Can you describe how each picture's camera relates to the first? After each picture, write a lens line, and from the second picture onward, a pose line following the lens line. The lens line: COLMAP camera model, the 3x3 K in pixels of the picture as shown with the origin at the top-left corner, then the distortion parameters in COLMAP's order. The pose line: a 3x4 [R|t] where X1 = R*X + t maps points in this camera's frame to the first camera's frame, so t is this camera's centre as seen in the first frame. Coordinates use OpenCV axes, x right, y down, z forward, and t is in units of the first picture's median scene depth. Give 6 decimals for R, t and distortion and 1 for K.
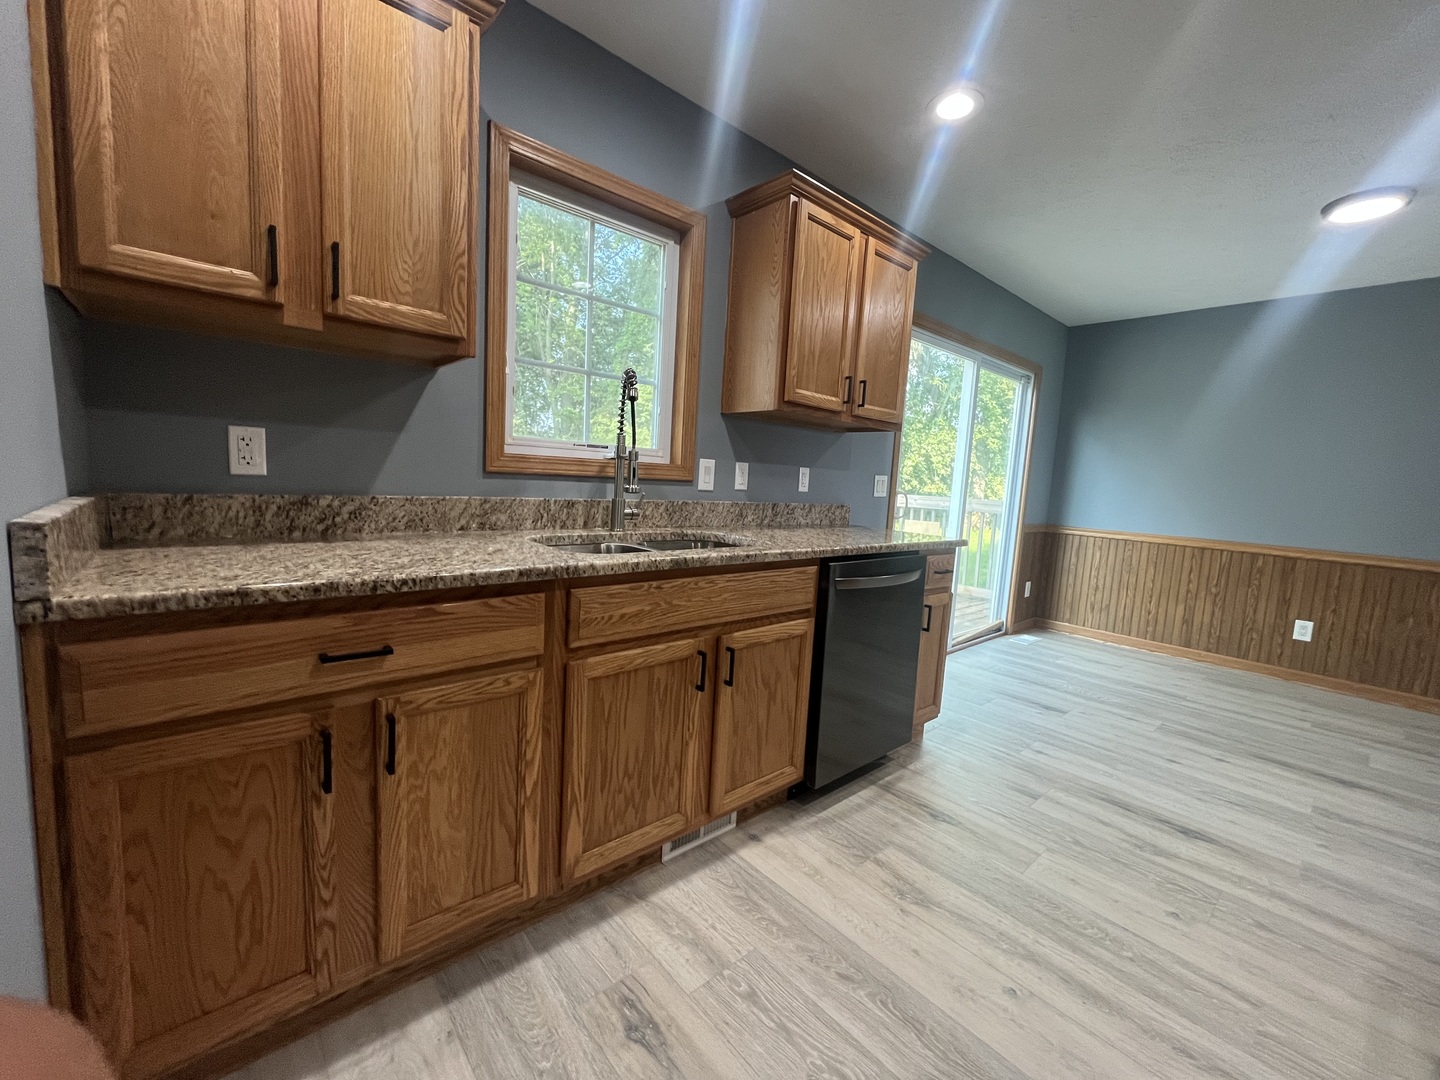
lens RADIAL K [[582.1, 0, 716.5], [0, 582.1, 539.4], [0, 0, 1]] dist [-0.001396, 0.000196]
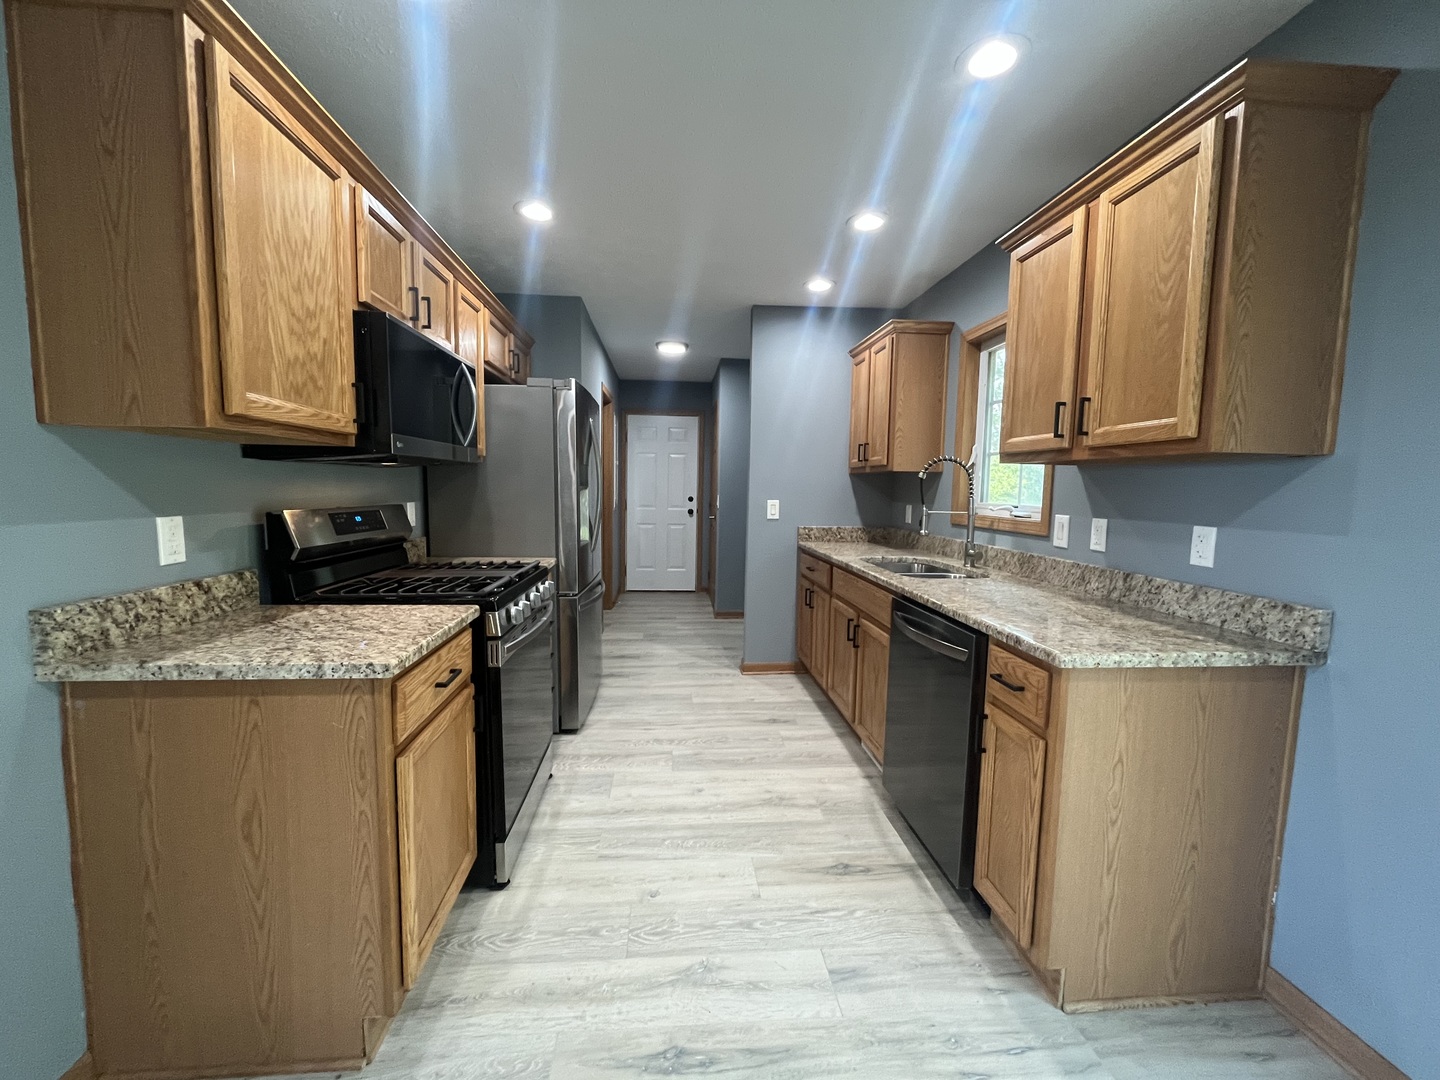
lens RADIAL K [[582.1, 0, 716.5], [0, 582.1, 539.4], [0, 0, 1]] dist [-0.001396, 0.000196]
pose [[-0.590608, 0.006930, -0.806929, 1.676314], [-0.138723, 0.984205, 0.109987, -0.188457], [0.794945, 0.176899, -0.580318, 1.683004]]
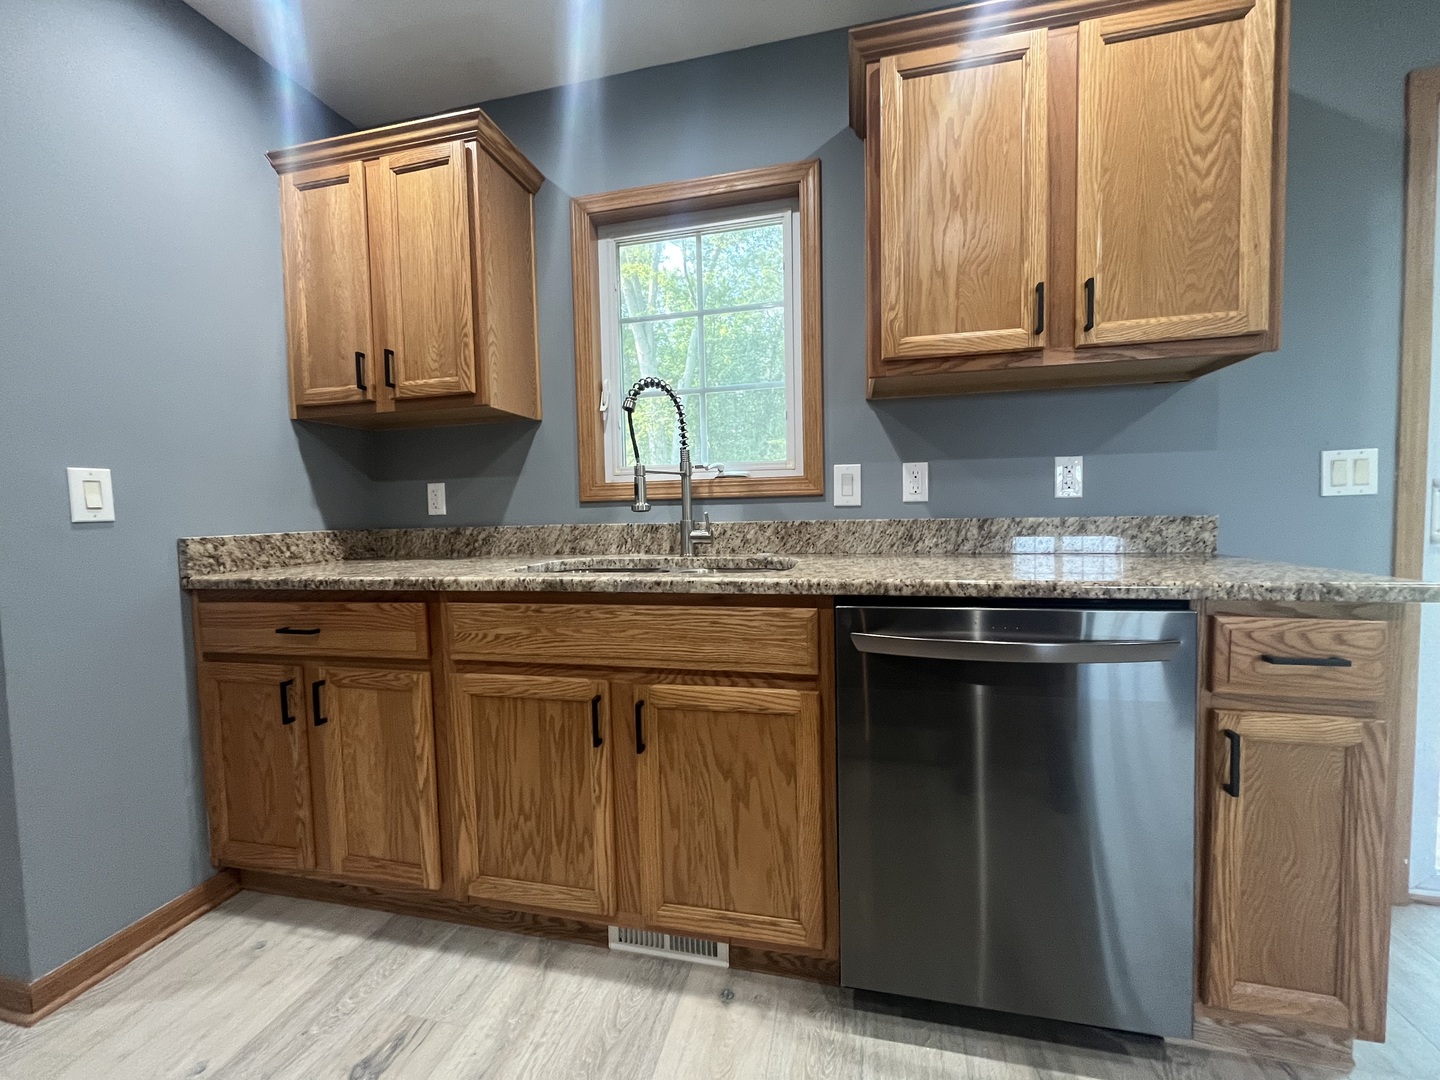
lens RADIAL K [[582.1, 0, 716.5], [0, 582.1, 539.4], [0, 0, 1]] dist [-0.001396, 0.000196]
pose [[0.577416, -0.029533, -0.815916, 0.754113], [-0.034508, 0.997570, -0.060529, 0.015866], [0.815721, 0.063105, 0.574993, 0.659869]]
